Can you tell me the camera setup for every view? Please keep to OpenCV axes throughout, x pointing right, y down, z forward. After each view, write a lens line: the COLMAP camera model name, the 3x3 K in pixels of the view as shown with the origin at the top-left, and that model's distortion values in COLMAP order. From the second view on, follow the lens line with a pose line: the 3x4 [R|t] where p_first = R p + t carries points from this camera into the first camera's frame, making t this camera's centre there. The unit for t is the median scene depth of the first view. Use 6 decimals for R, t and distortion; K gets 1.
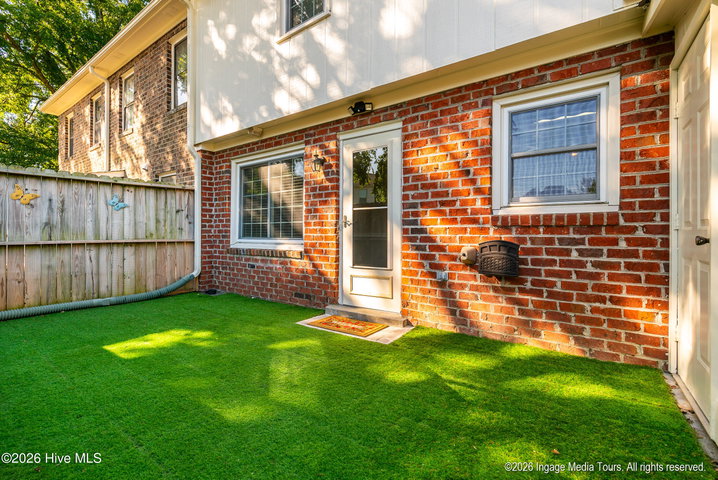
lens RADIAL K [[317.8, 0, 359.0], [0, 317.8, 240.0], [0, 0, 1]] dist [-0.001341, -0.000281]
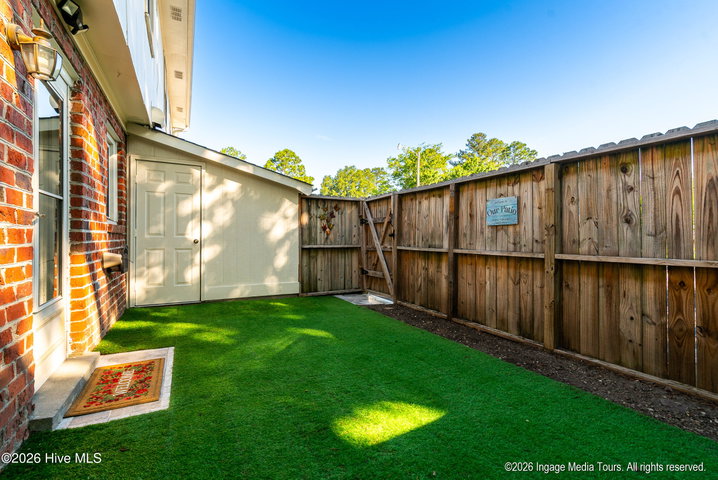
lens RADIAL K [[317.8, 0, 359.0], [0, 317.8, 240.0], [0, 0, 1]] dist [-0.001341, -0.000281]
pose [[-0.903694, -0.005278, 0.428146, -0.815348], [0.002389, 0.999846, 0.017369, -0.029478], [-0.428172, 0.016720, -0.903543, 1.527952]]
